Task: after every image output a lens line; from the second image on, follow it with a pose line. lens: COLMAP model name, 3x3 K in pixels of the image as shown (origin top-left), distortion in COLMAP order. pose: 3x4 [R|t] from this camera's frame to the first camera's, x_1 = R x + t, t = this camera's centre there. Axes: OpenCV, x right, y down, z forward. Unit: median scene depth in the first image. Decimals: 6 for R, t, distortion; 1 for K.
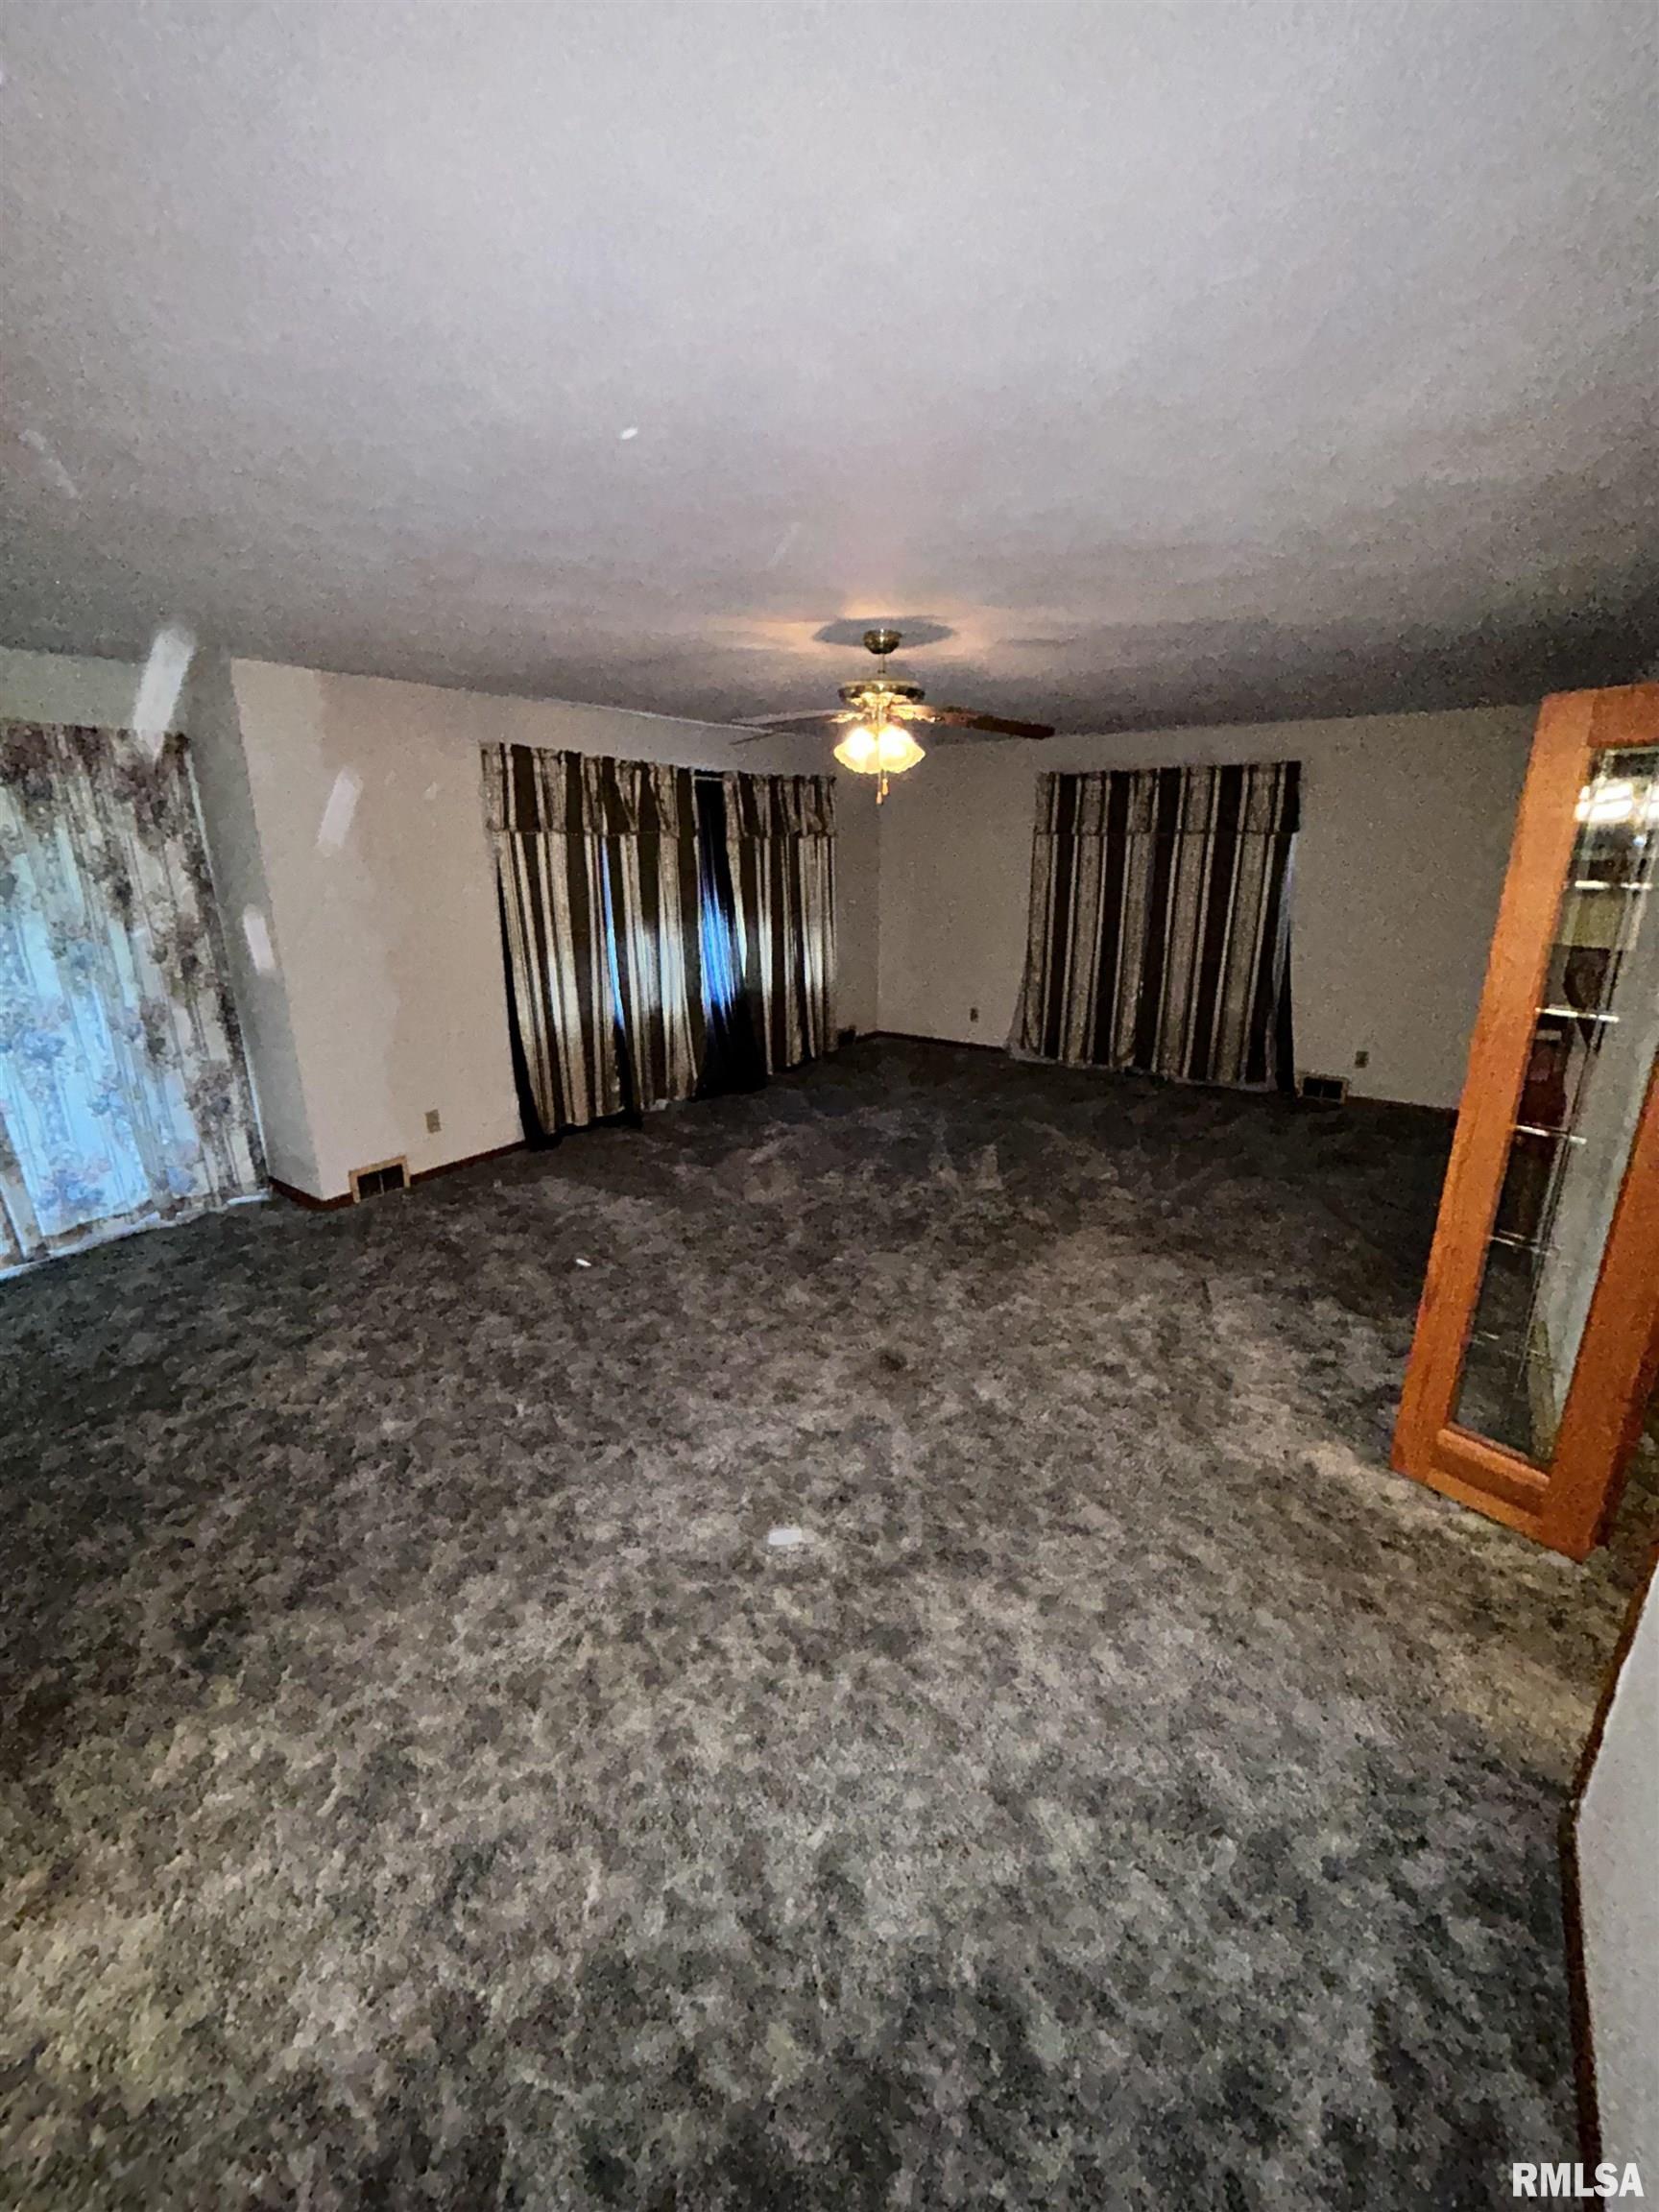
lens RADIAL K [[906.5, 0, 829.5], [0, 906.5, 1106.0], [0, 0, 1]] dist [0.000855, 0.000237]
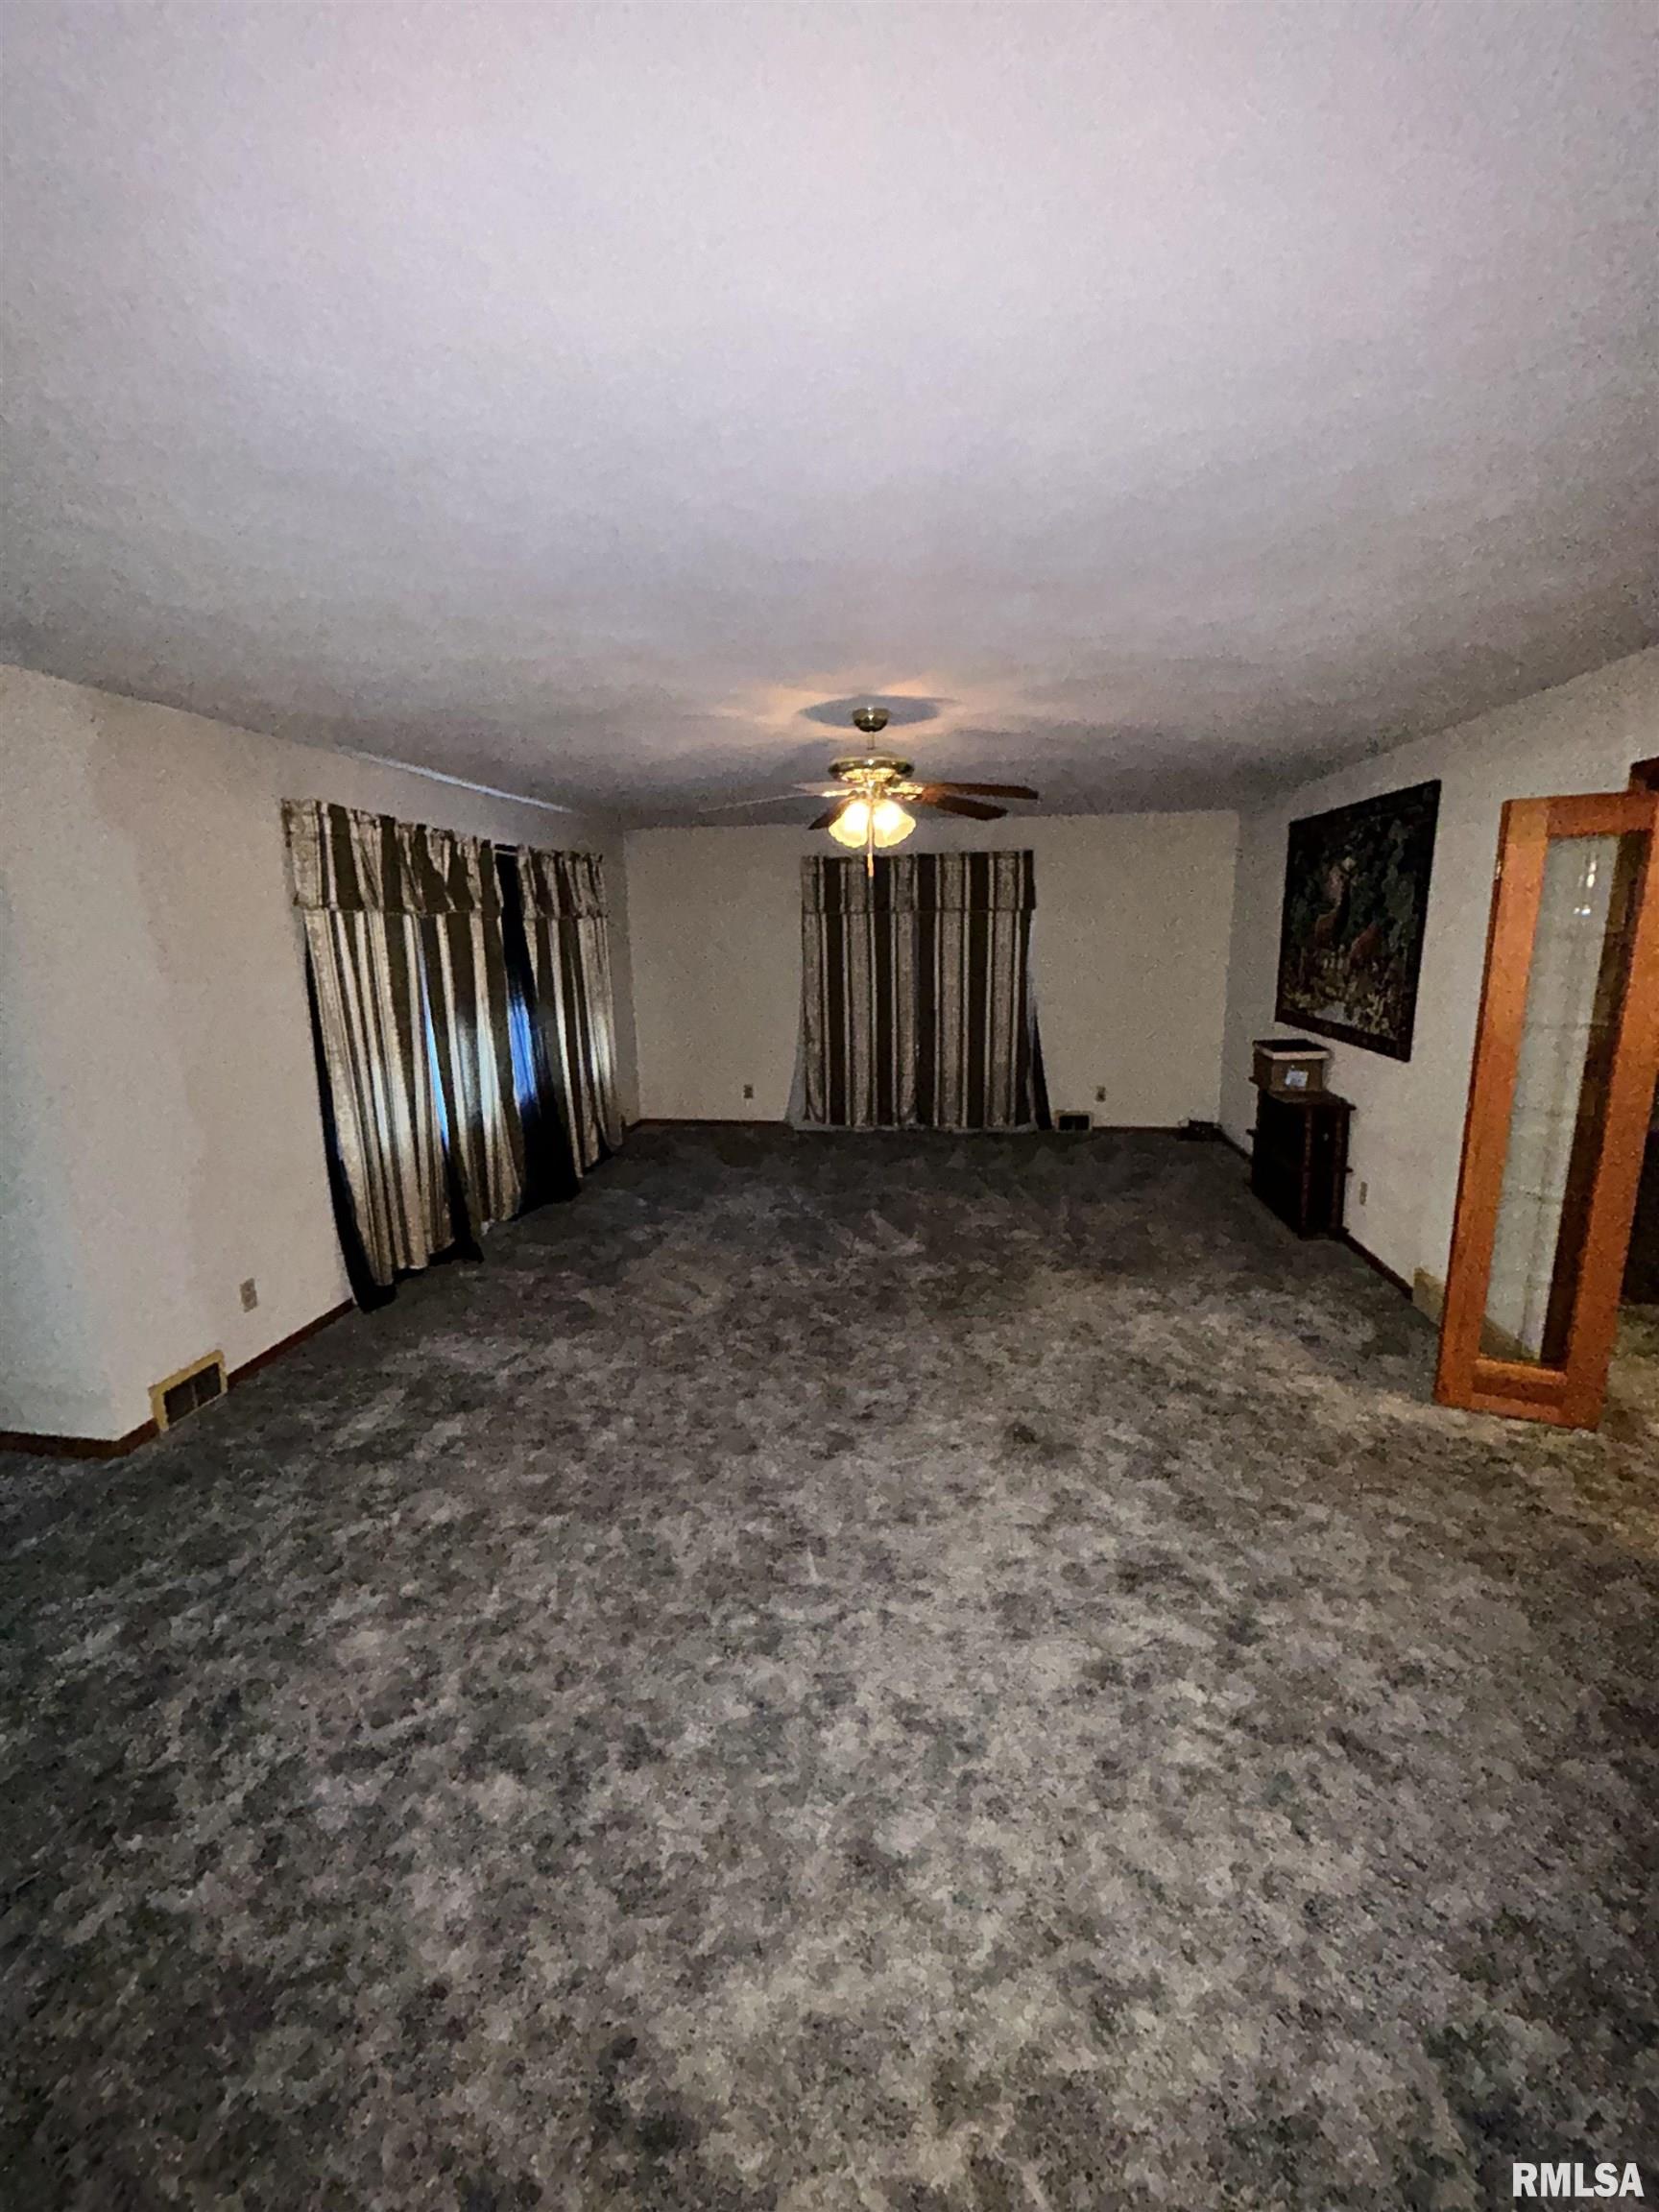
lens RADIAL K [[914.8, 0, 829.8], [0, 914.8, 1093.6], [0, 0, 1]] dist [0.001942, 0.000112]
pose [[0.884140, -0.095914, 0.457270, -0.315652], [0.142891, 0.987317, -0.069188, -0.023100], [-0.444835, 0.126512, 0.886632, 0.104942]]
